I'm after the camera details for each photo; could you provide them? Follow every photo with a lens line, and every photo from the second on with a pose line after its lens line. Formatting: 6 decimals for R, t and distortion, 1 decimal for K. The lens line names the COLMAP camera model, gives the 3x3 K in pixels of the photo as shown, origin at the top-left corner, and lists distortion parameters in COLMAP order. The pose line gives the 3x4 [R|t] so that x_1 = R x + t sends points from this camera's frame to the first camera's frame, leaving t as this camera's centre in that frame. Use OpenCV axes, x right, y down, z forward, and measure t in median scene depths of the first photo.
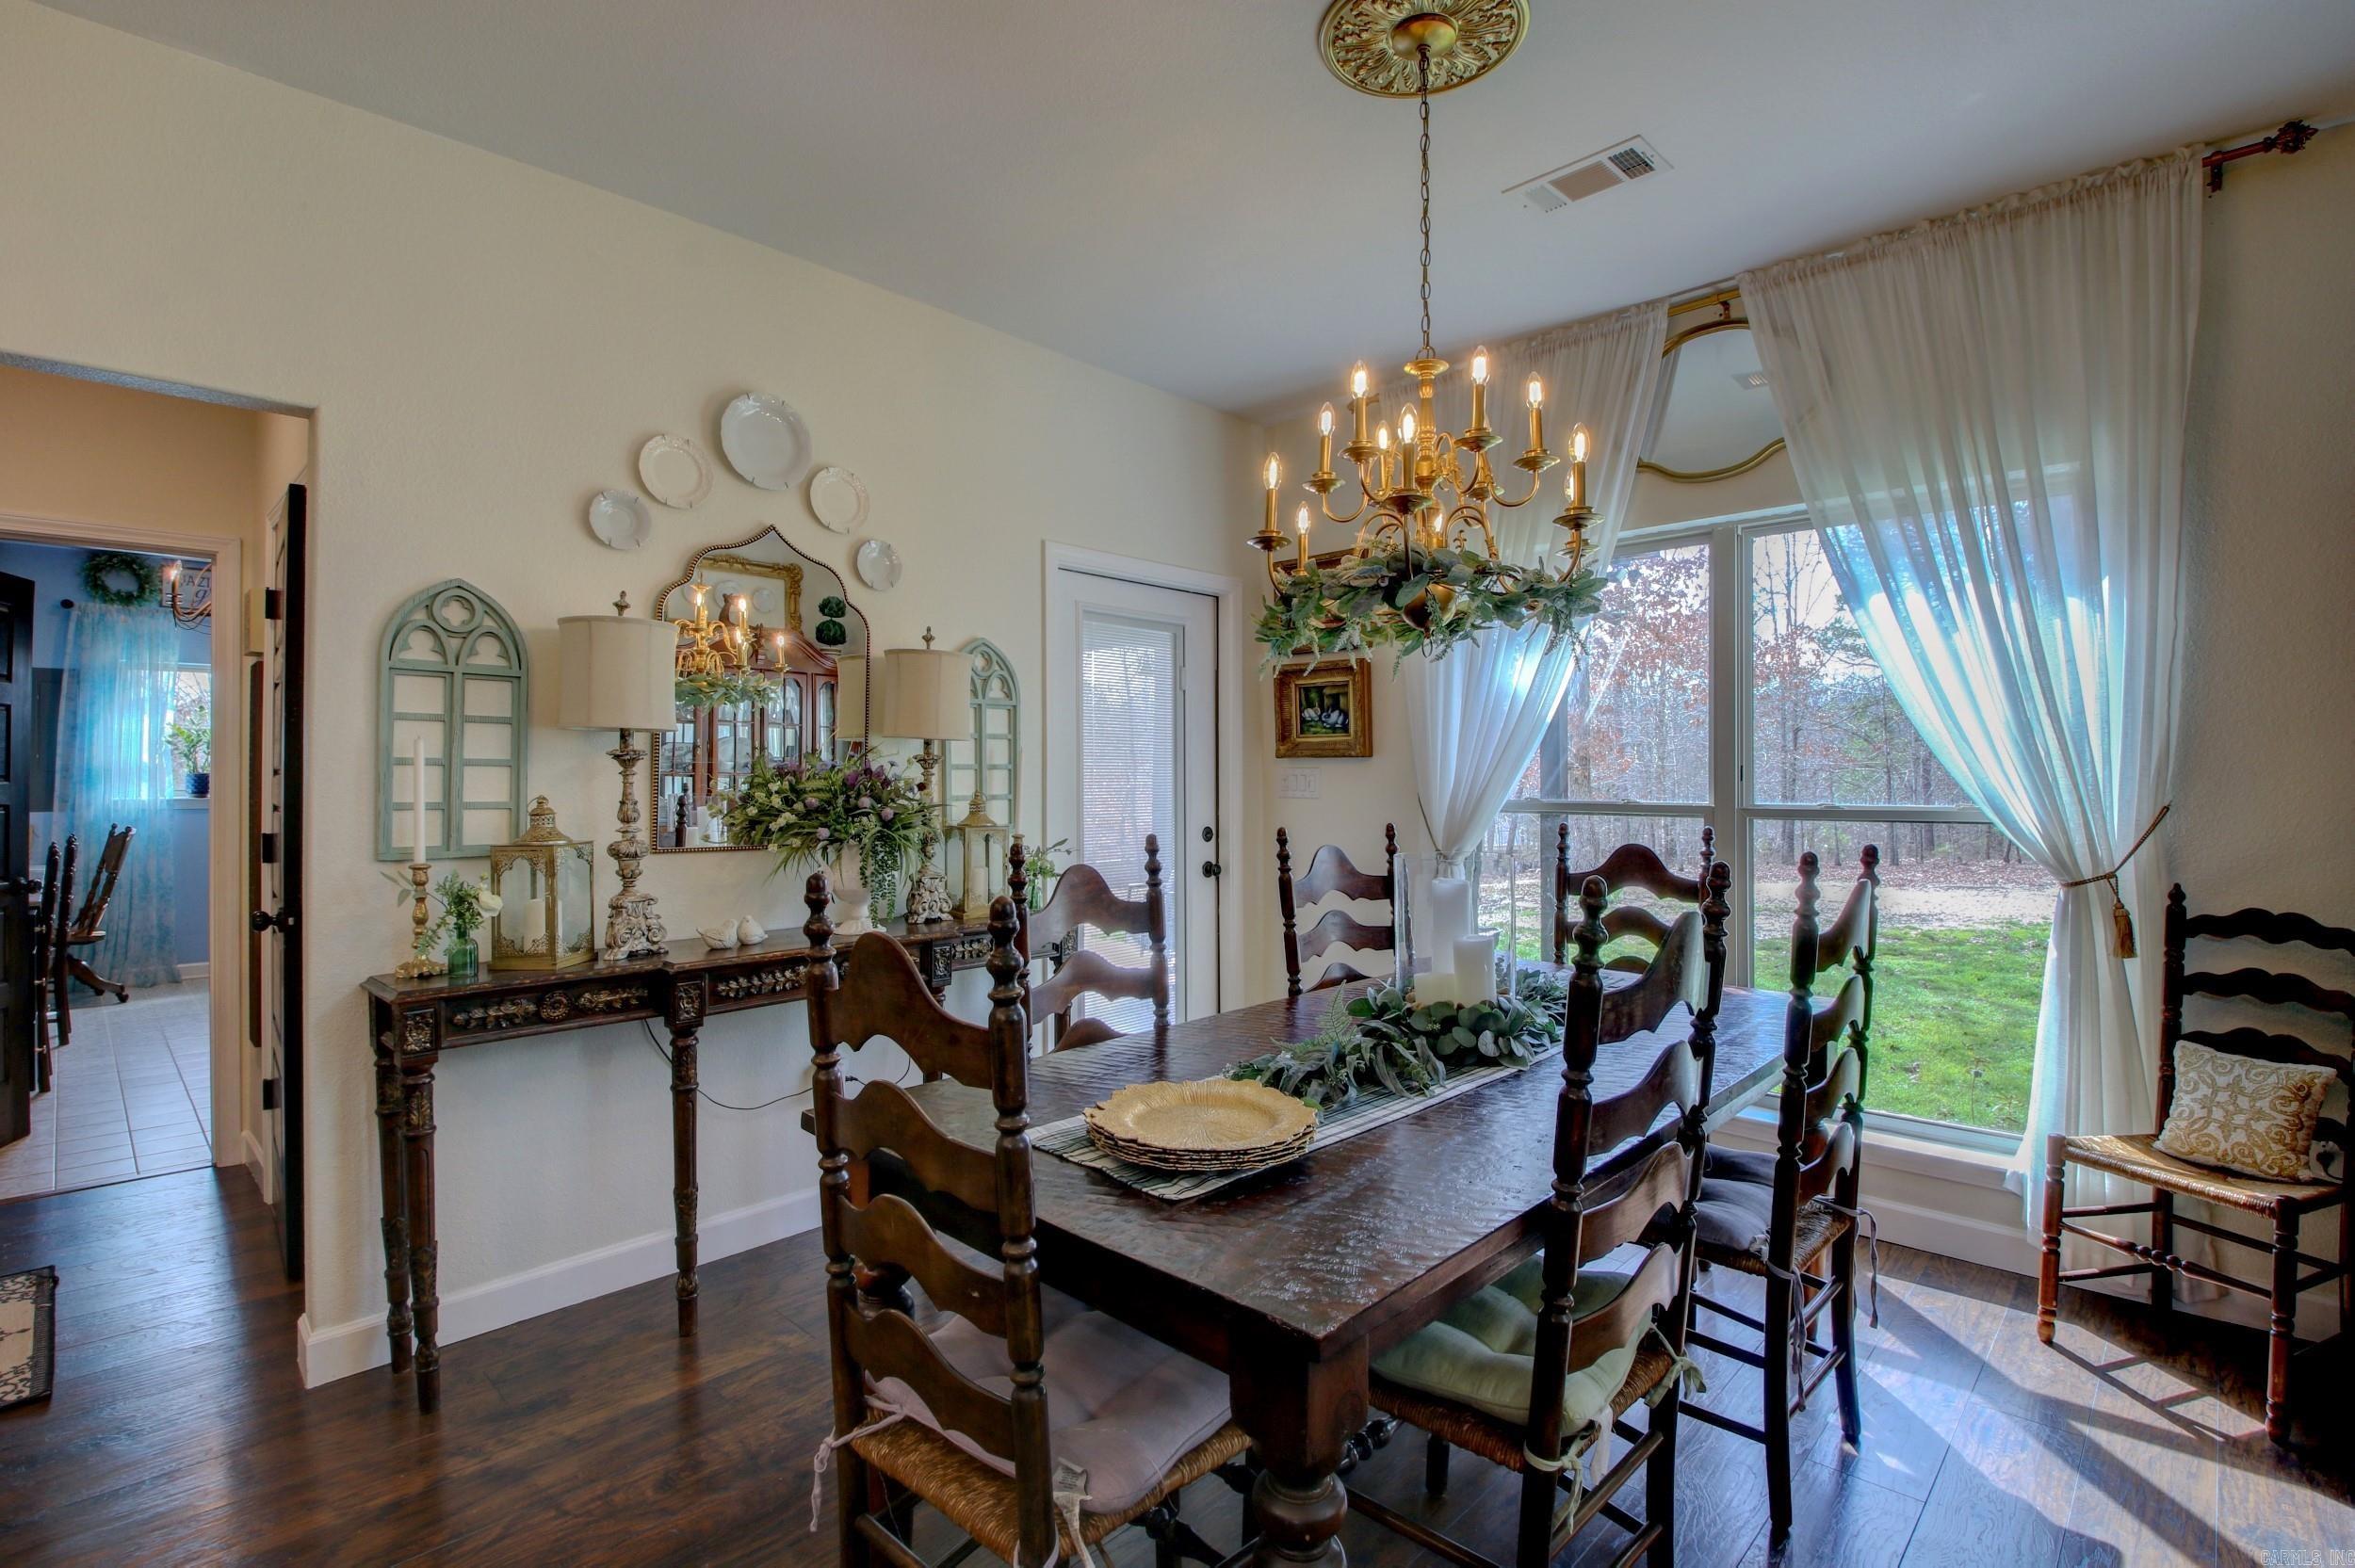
lens RADIAL K [[1083.7, 0, 1179.6], [0, 1083.7, 776.9], [0, 0, 1]] dist [0.031067, -0.049209]
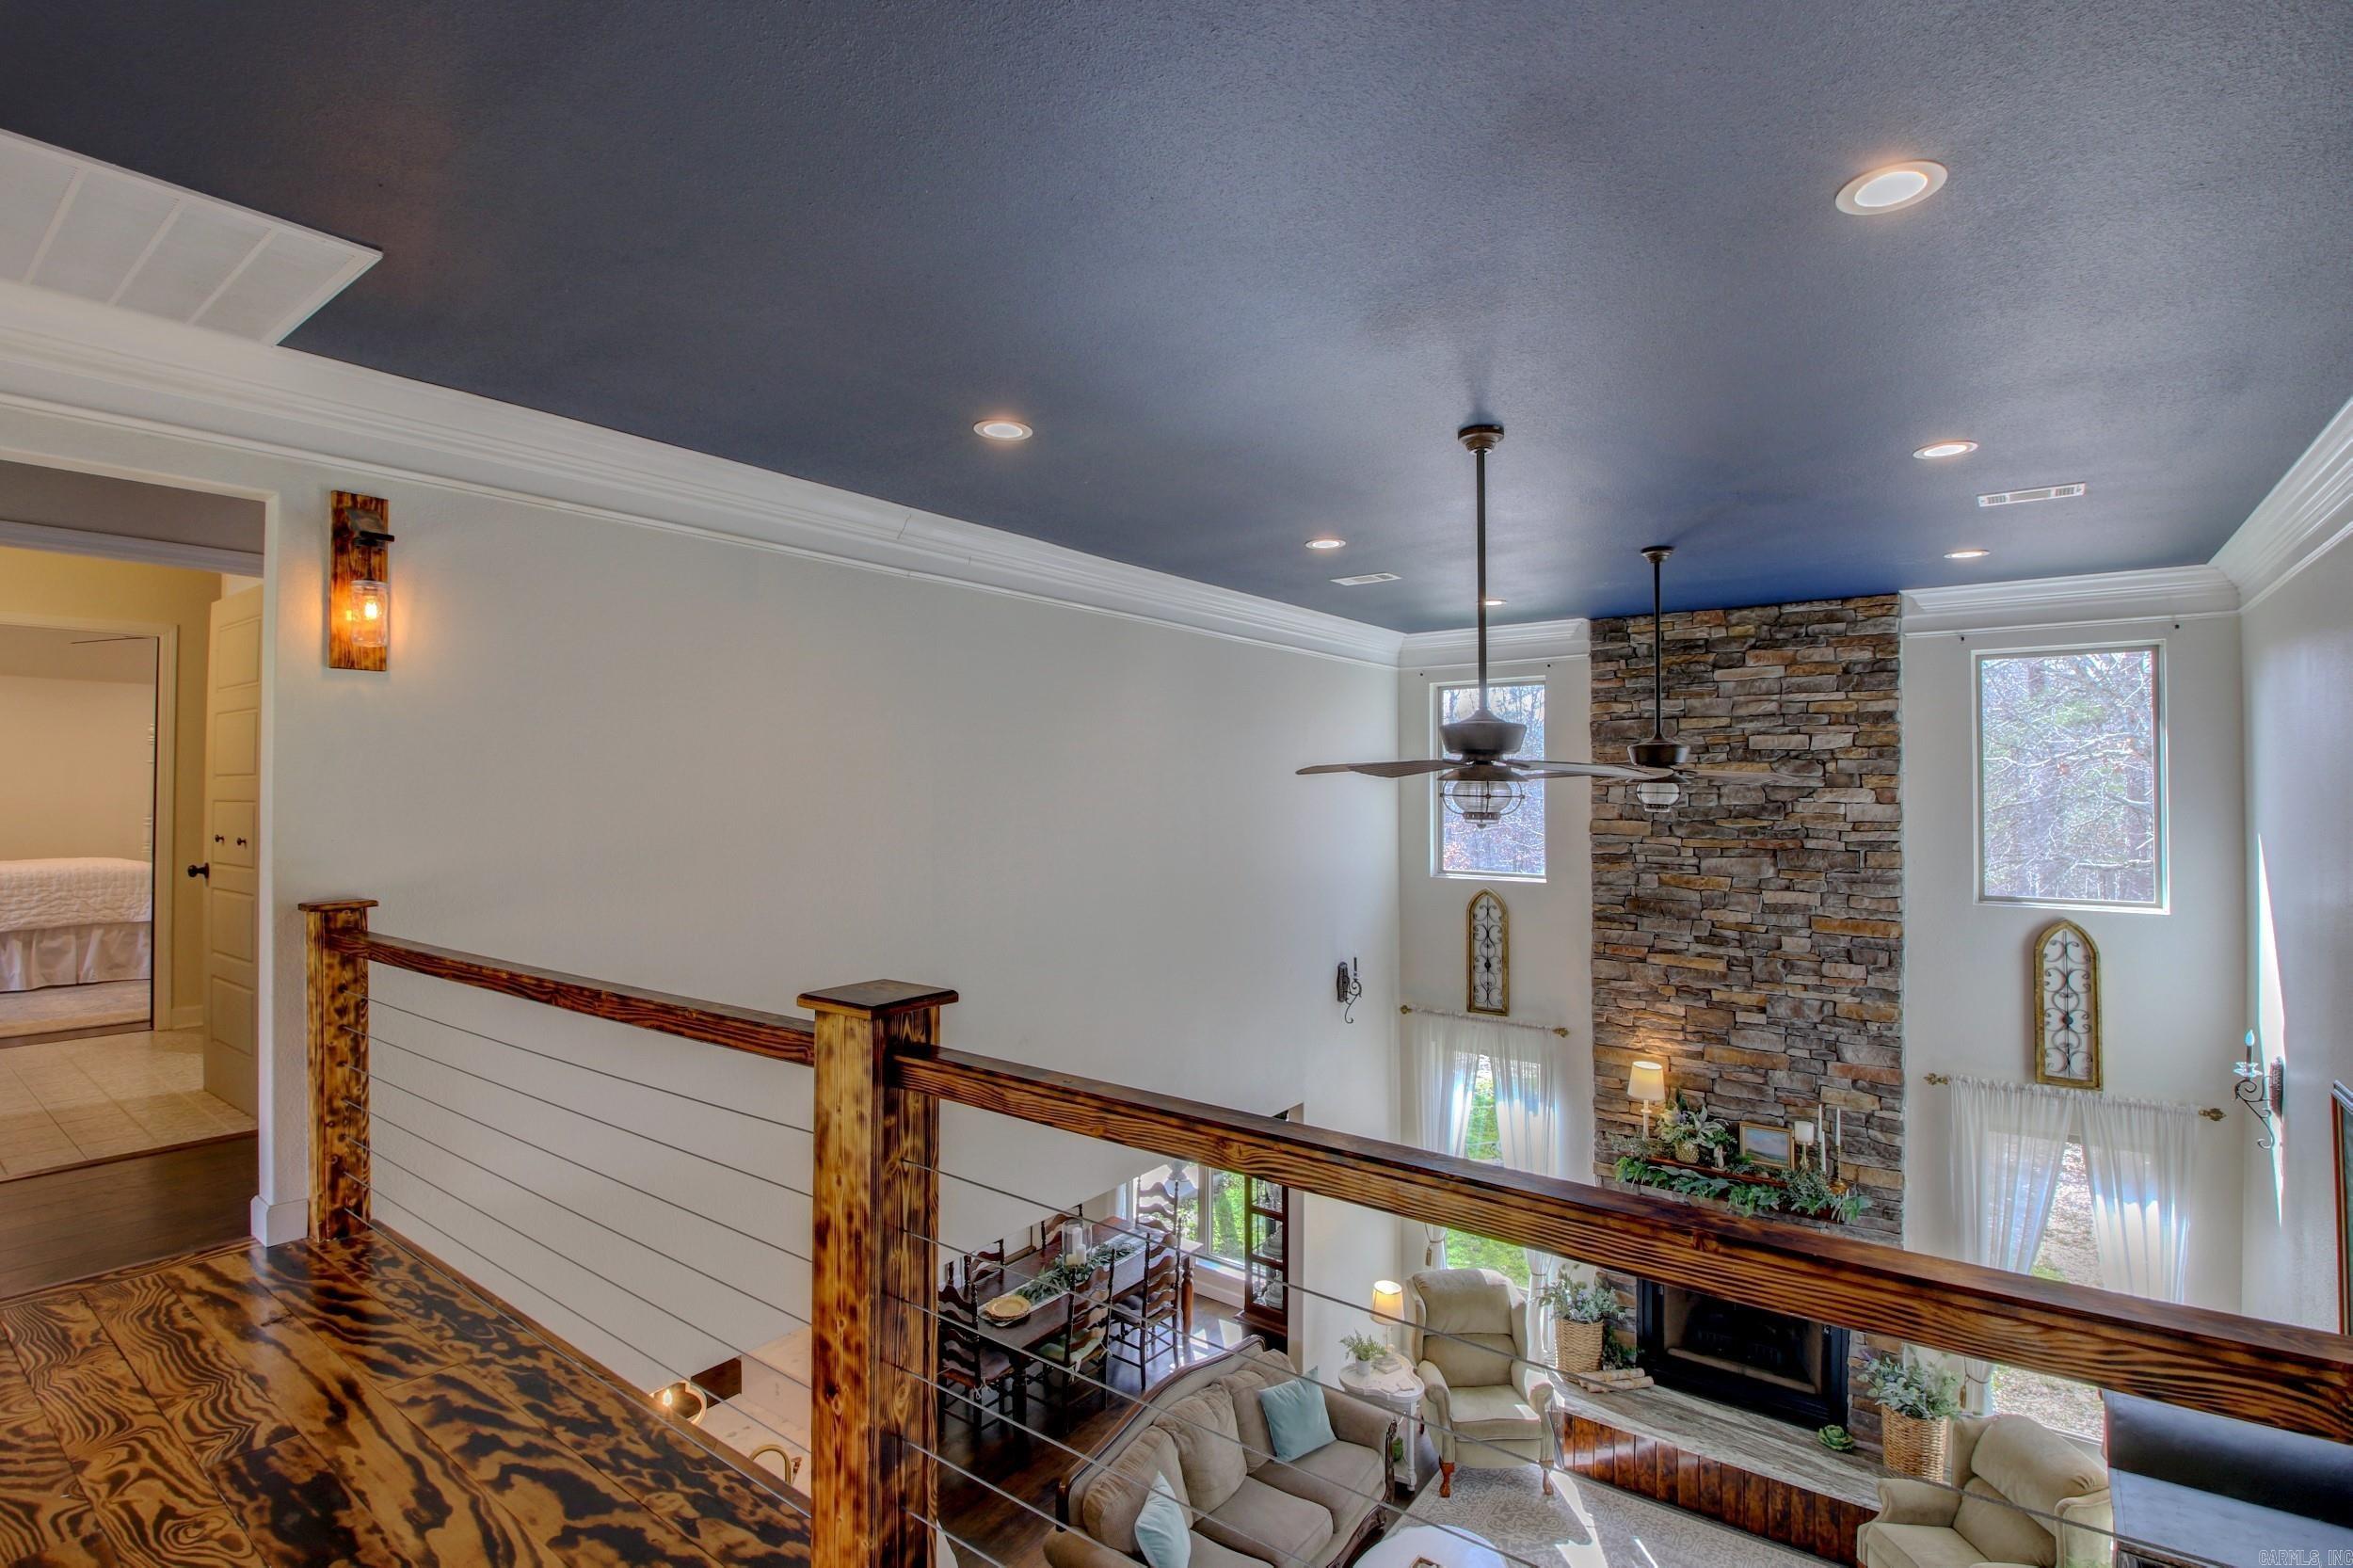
lens RADIAL K [[1104.7, 0, 1176.0], [0, 1104.7, 768.6], [0, 0, 1]] dist [0.010903, -0.026848]
pose [[0.992235, 0.002046, 0.124357, 0.071465], [-0.000259, 0.999897, -0.014384, -0.975608], [-0.124373, 0.014240, 0.992133, -1.943784]]
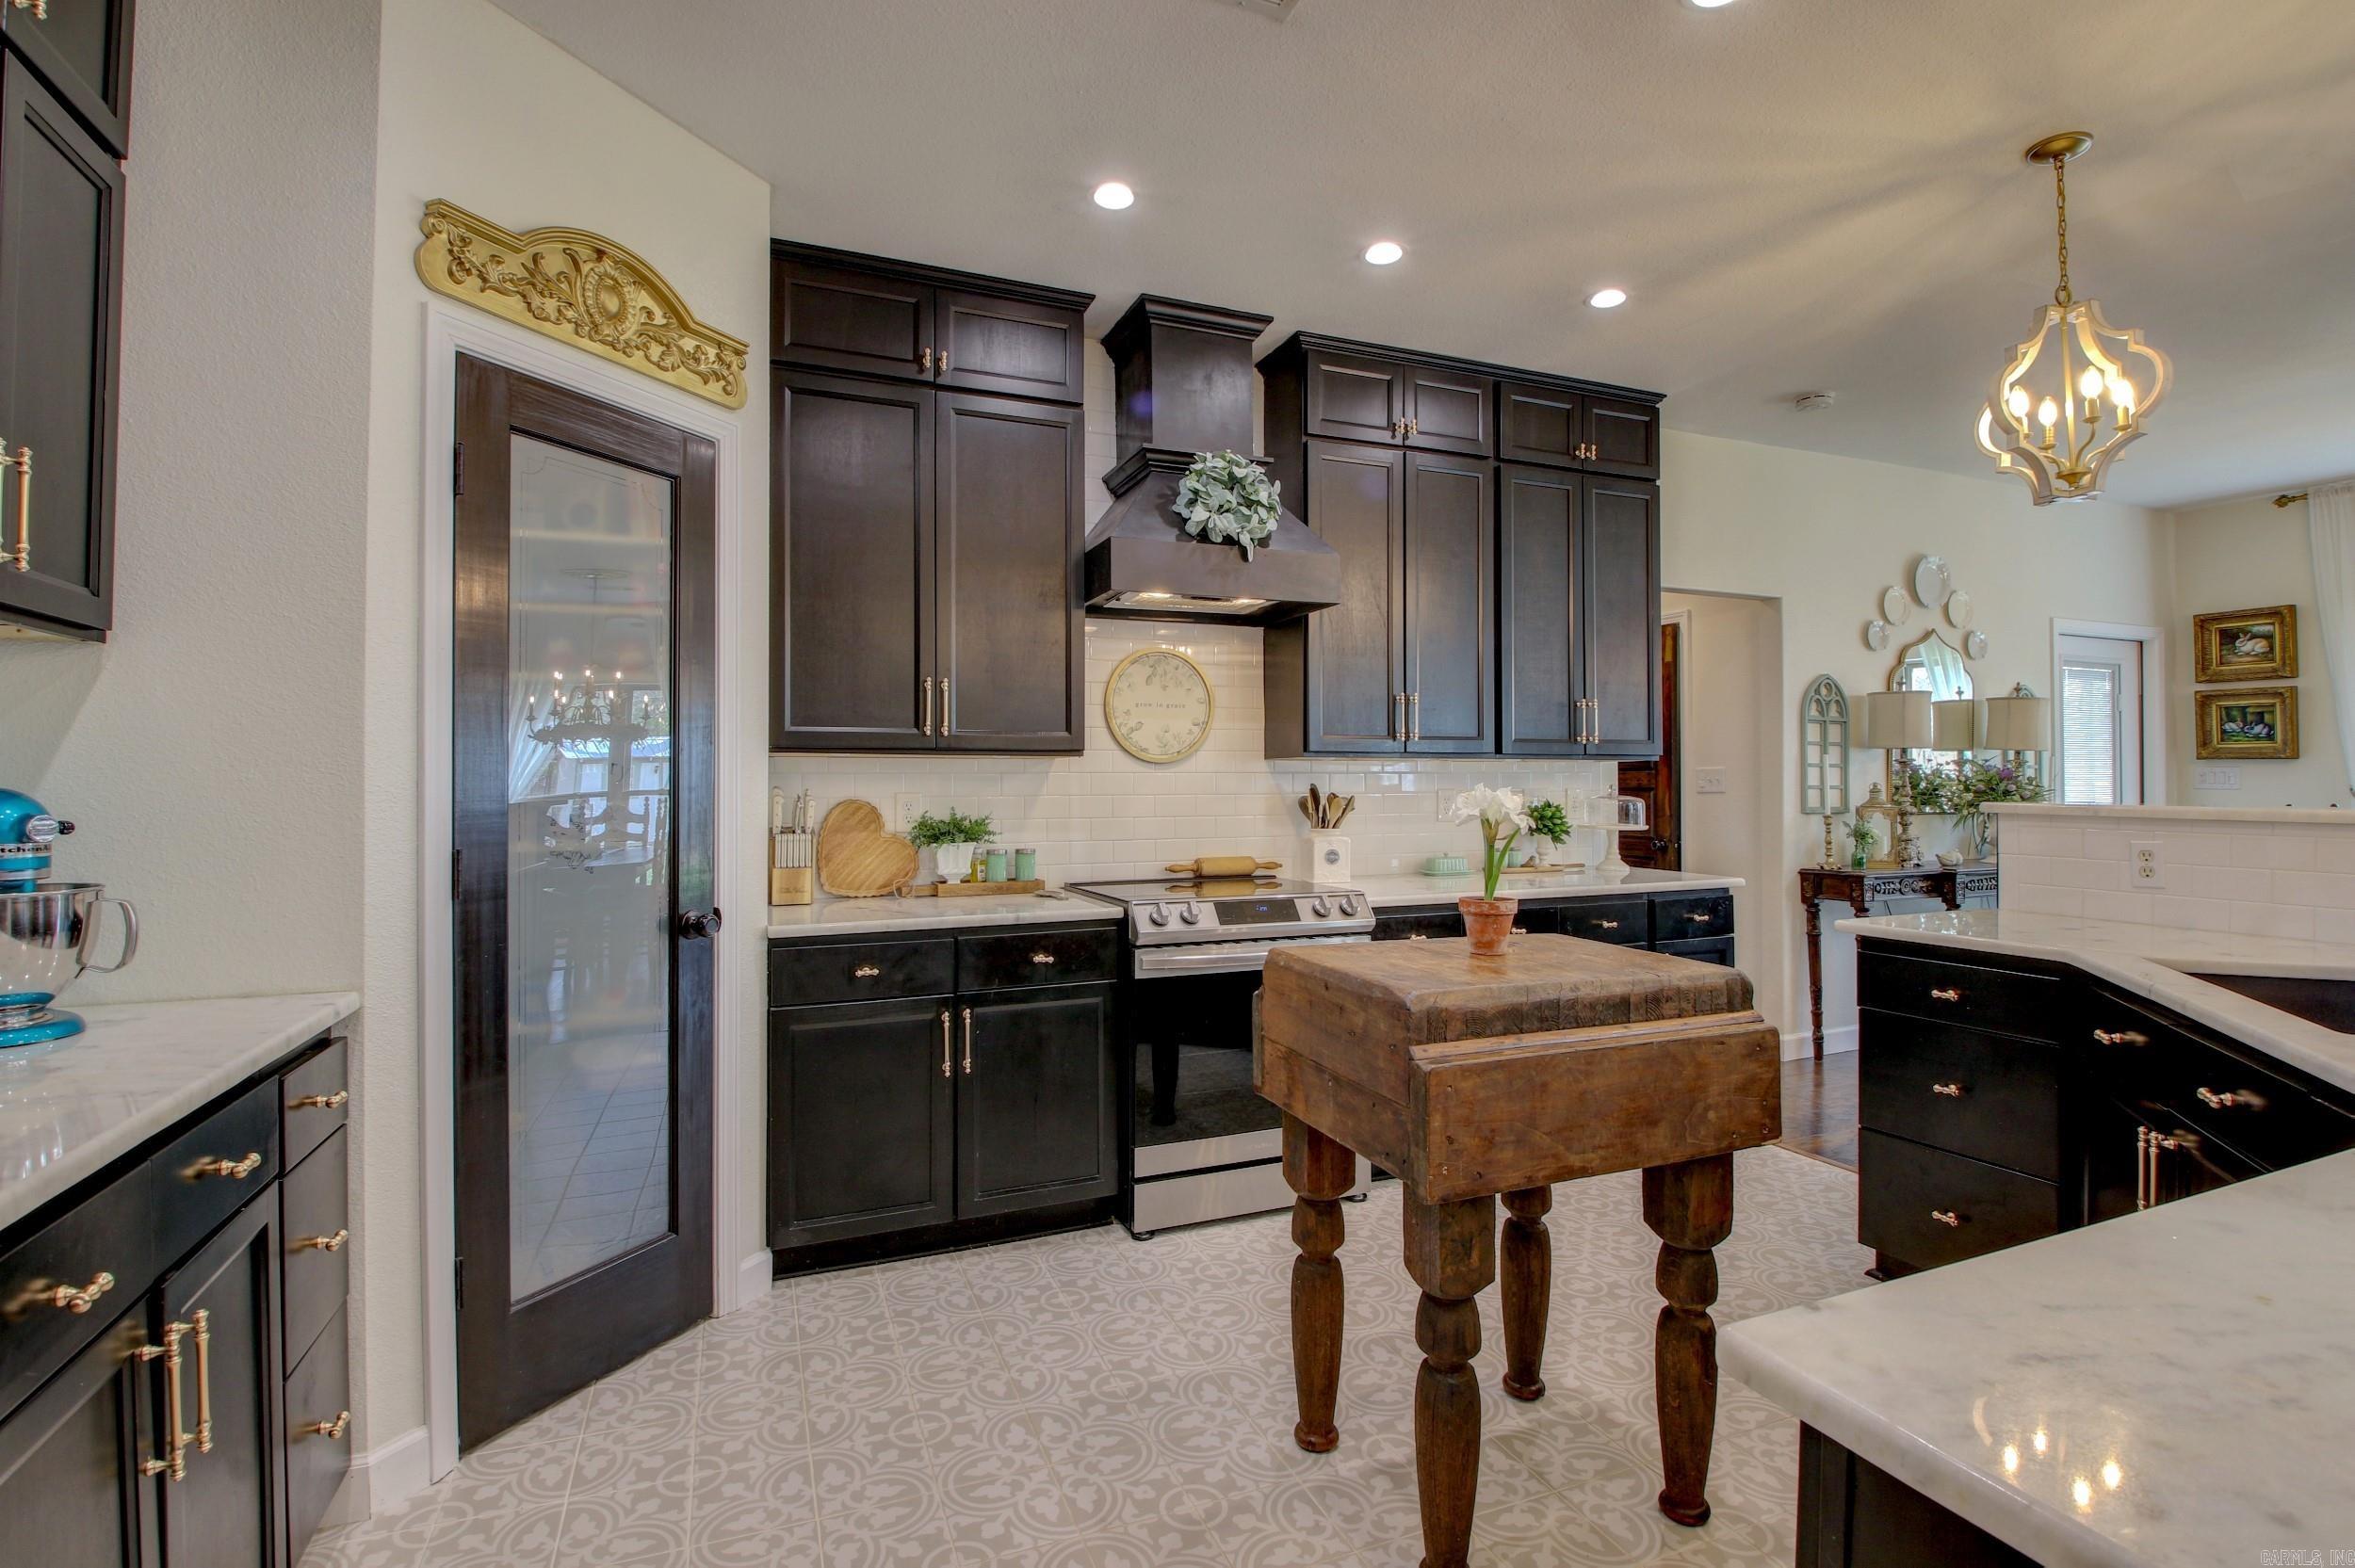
lens RADIAL K [[1088.0, 0, 1176.8], [0, 1088.0, 768.0], [0, 0, 1]] dist [-0.000509, -0.016482]
pose [[0.911560, -0.001317, -0.411165, -0.704662], [-0.001489, 0.999978, -0.006505, 0.005078], [0.411164, 0.006542, 0.911538, -1.003944]]
